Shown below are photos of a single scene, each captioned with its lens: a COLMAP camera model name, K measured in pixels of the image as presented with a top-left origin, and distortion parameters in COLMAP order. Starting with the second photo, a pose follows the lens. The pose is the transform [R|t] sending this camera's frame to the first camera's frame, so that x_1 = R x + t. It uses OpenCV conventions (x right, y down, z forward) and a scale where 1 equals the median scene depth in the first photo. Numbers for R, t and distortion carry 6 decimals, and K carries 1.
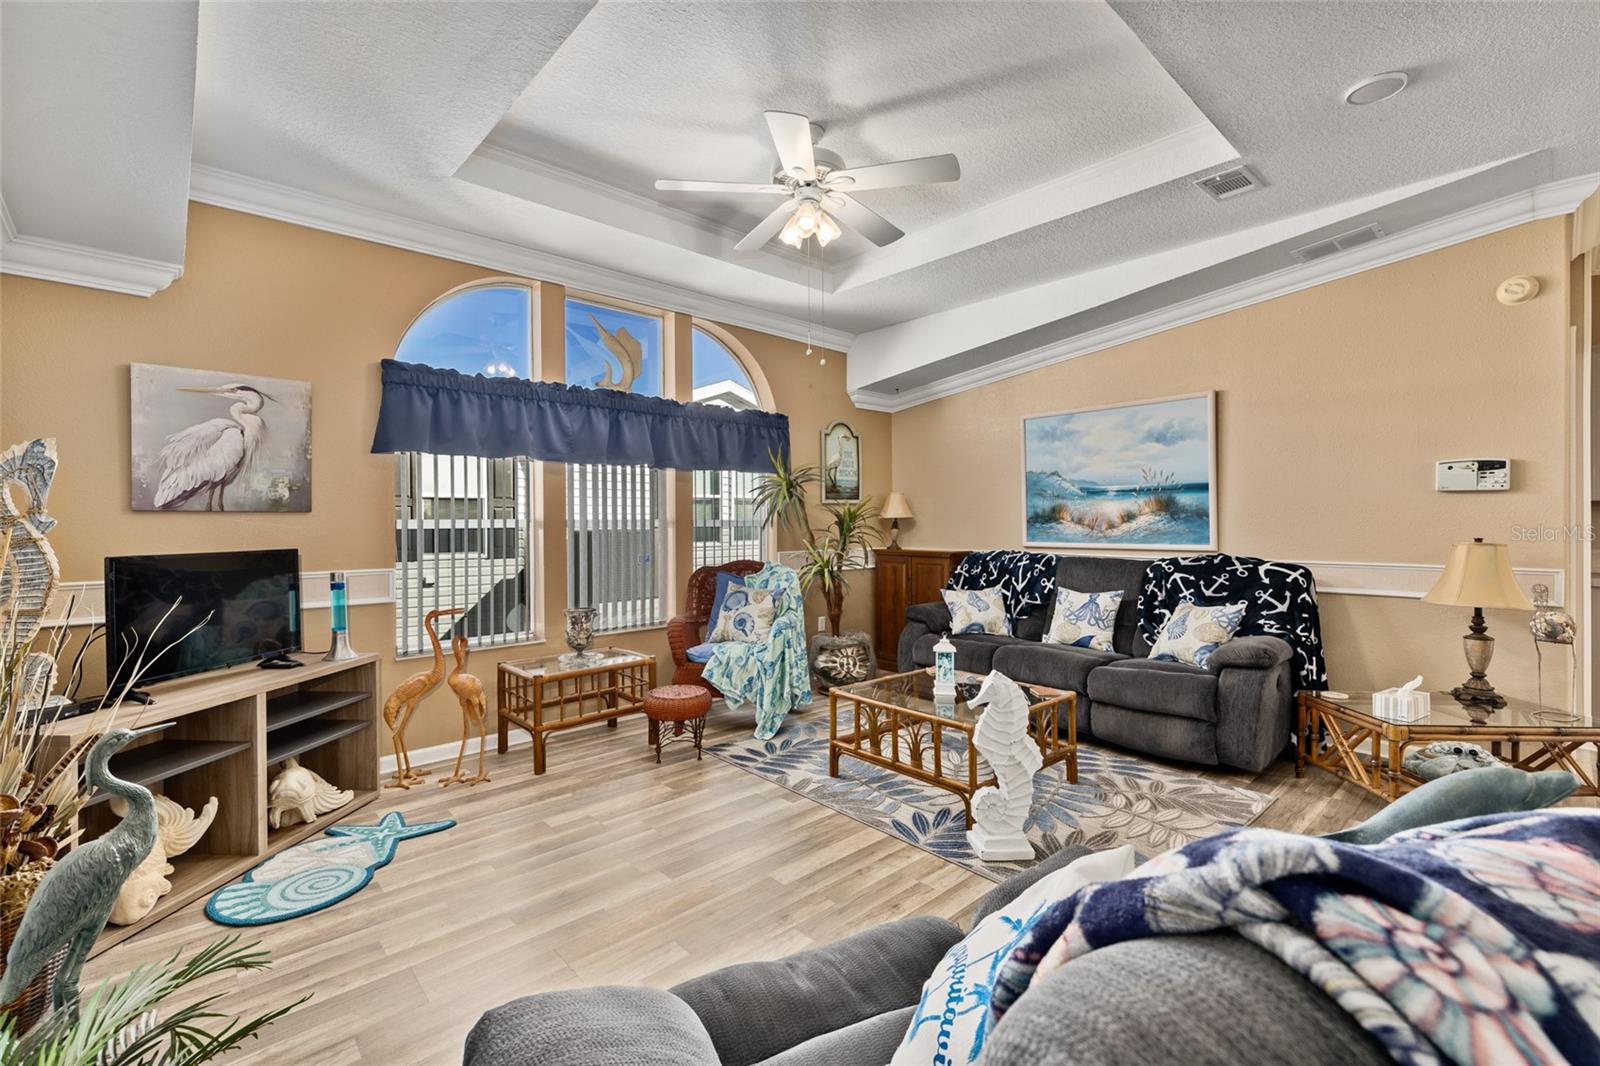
lens RADIAL K [[693.0, 0, 795.3], [0, 693.0, 526.6], [0, 0, 1]] dist [0.002778, -0.000636]
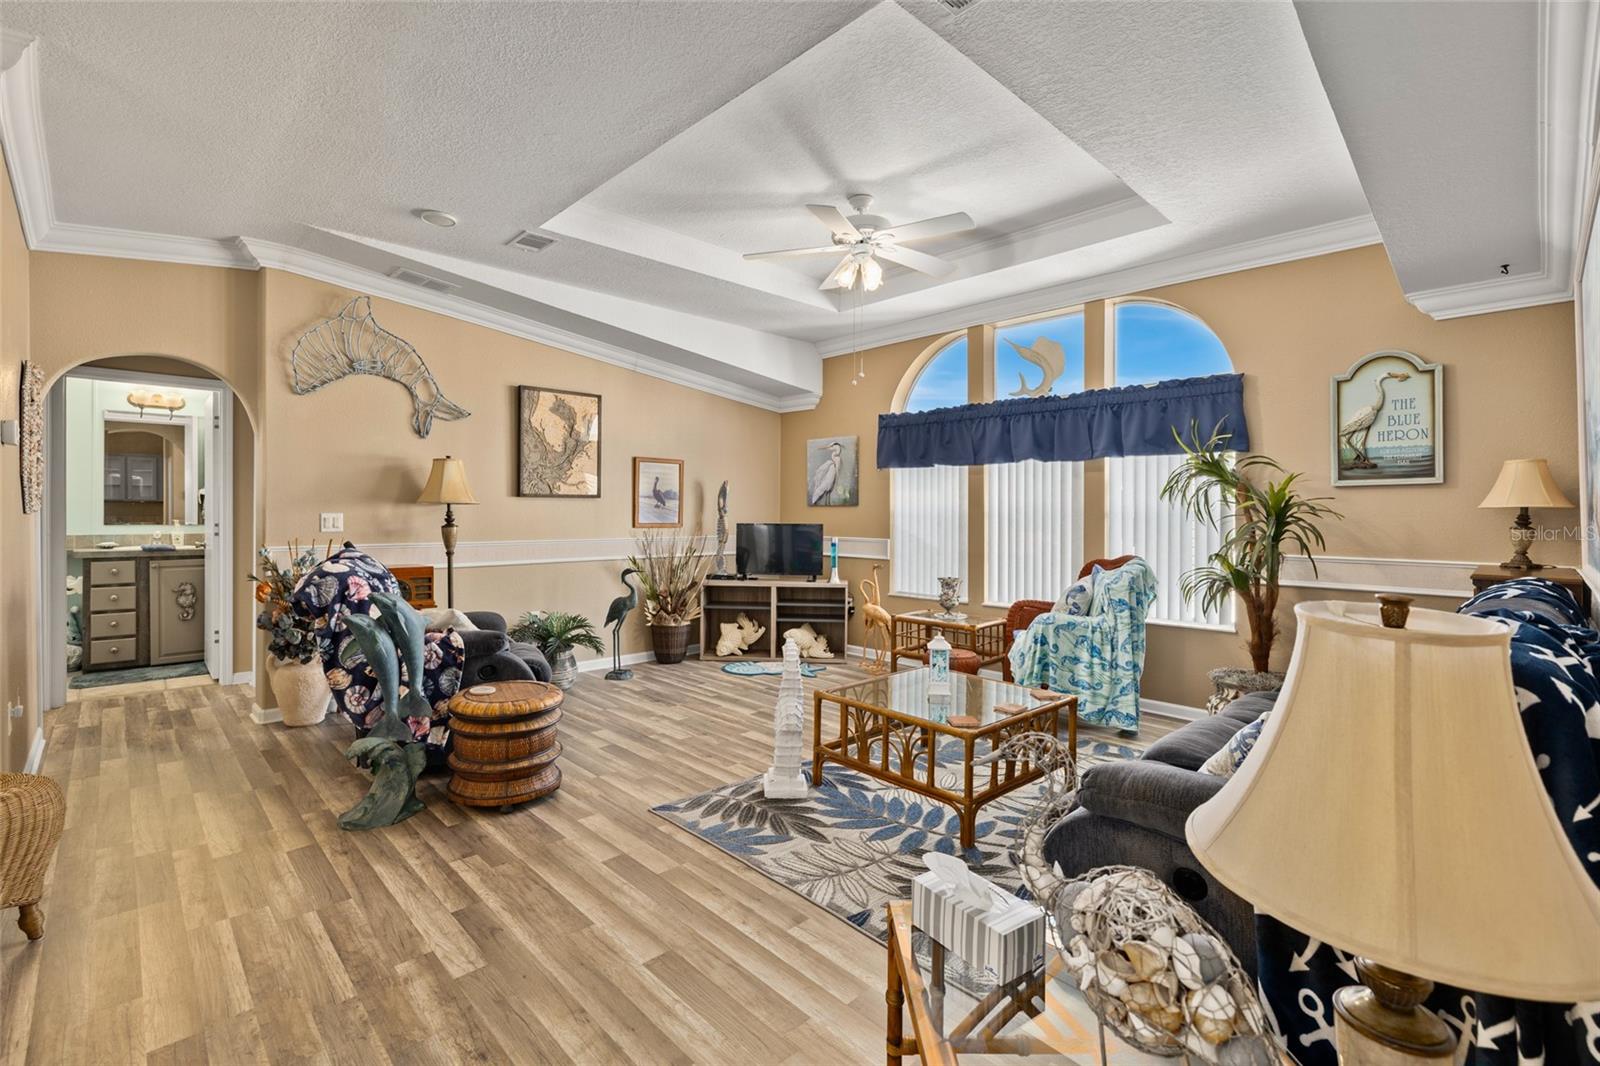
lens RADIAL K [[713.8, 0, 795.2], [0, 713.8, 520.0], [0, 0, 1]] dist [-0.005000, 0.000428]
pose [[0.026503, 0.011993, -0.999577, 1.275247], [-0.016120, 0.999803, 0.011568, -0.002036], [0.999519, 0.015807, 0.026691, 0.837658]]
